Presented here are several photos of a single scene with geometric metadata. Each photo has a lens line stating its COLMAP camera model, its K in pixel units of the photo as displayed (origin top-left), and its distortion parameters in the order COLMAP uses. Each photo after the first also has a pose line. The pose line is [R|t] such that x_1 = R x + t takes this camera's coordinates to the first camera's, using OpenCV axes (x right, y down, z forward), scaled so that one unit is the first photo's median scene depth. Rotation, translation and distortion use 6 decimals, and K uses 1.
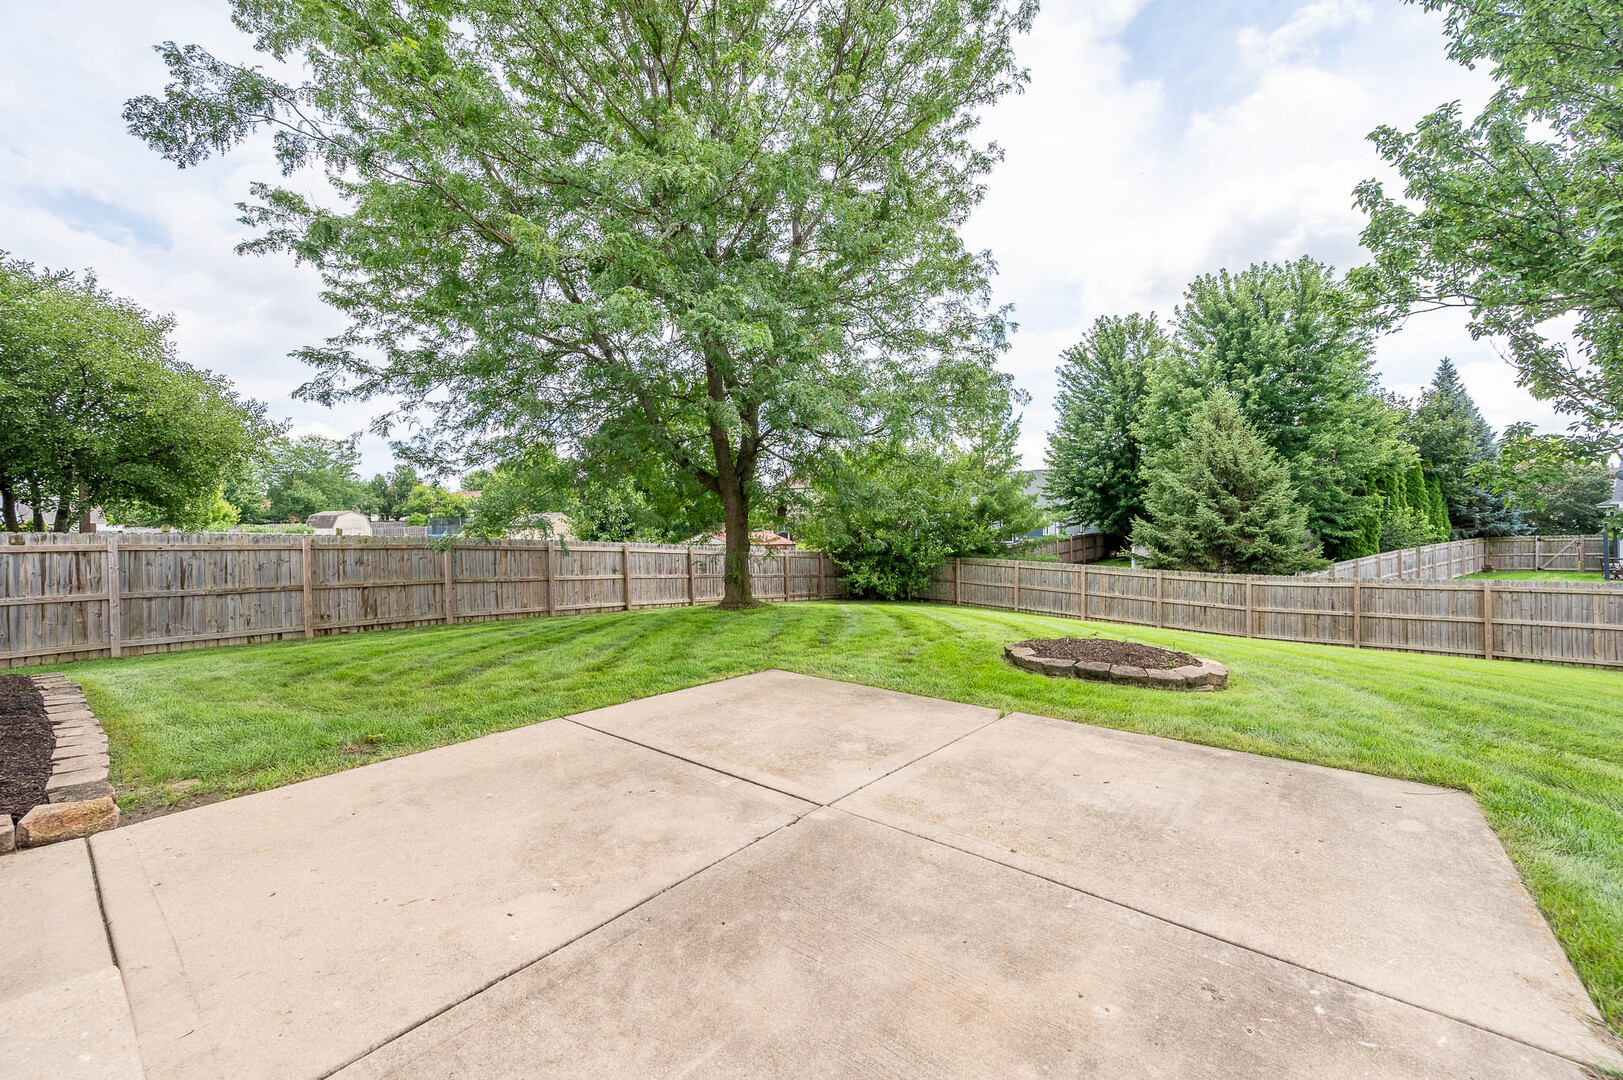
lens RADIAL K [[644.8, 0, 817.2], [0, 644.8, 536.5], [0, 0, 1]] dist [0.003433, -0.000442]
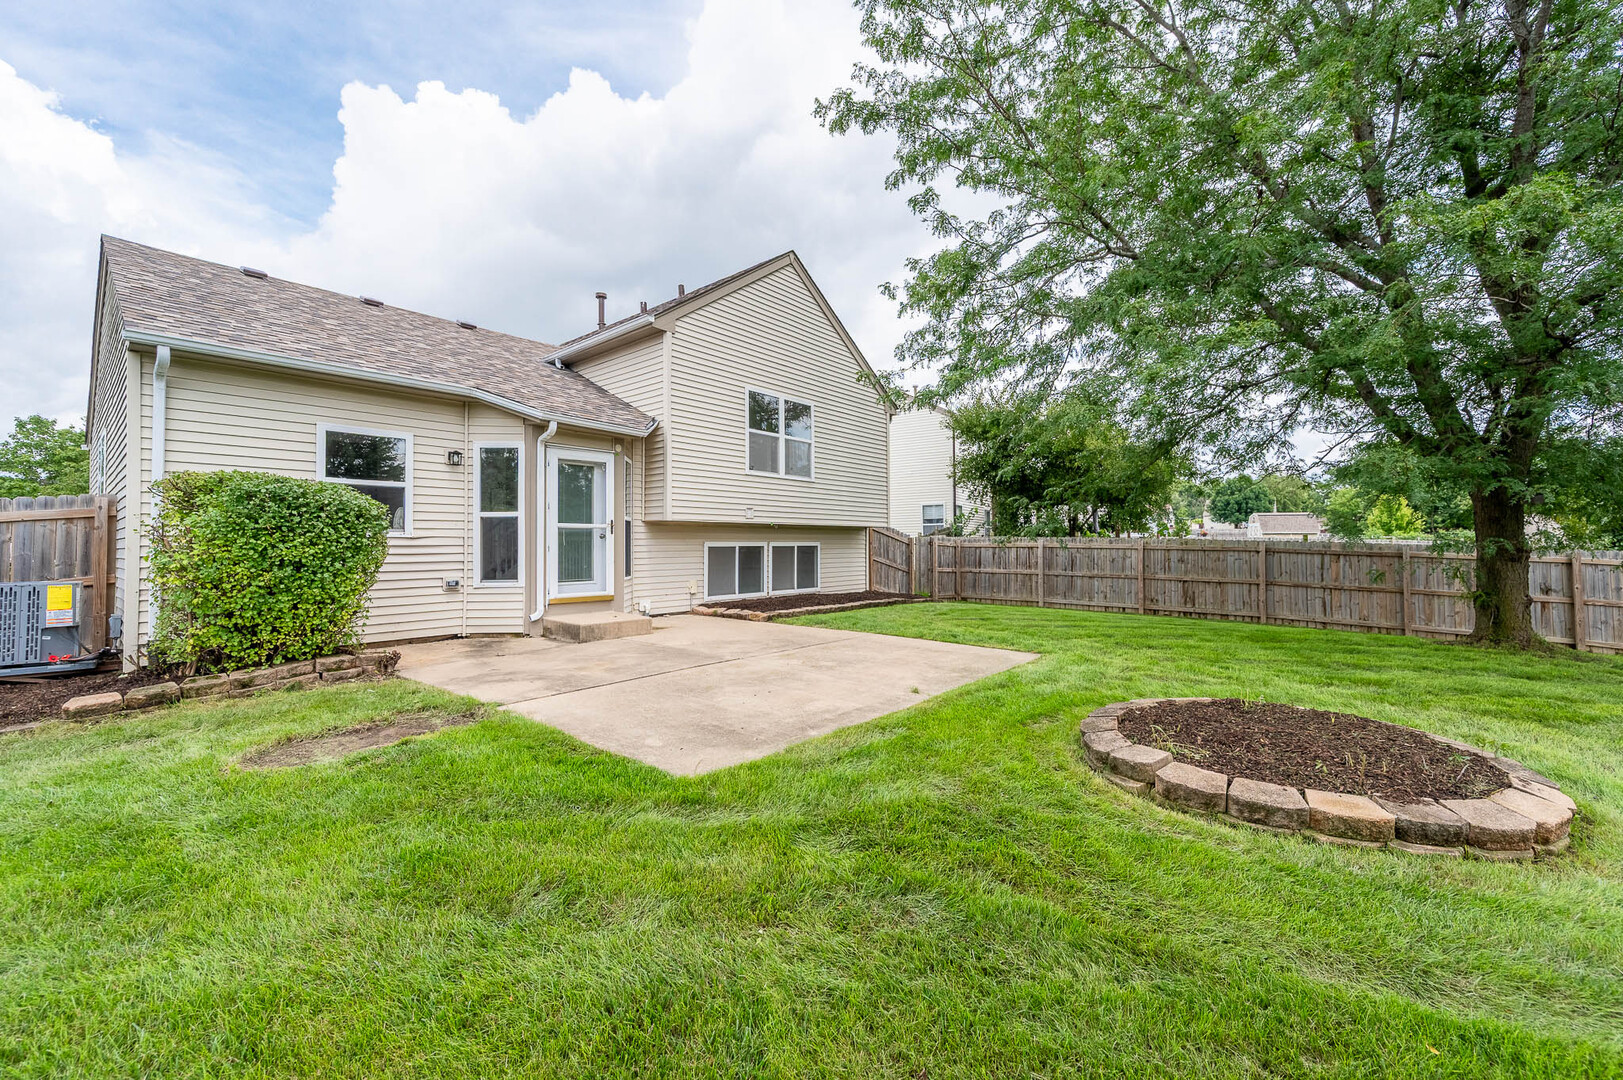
lens RADIAL K [[644.8, 0, 815.6], [0, 644.8, 537.8], [0, 0, 1]] dist [0.003433, -0.000442]
pose [[-0.033082, -0.006227, -0.999433, 0.554427], [-0.004041, 0.999973, -0.006096, 0.006841], [0.999444, 0.003837, -0.033106, 0.339339]]
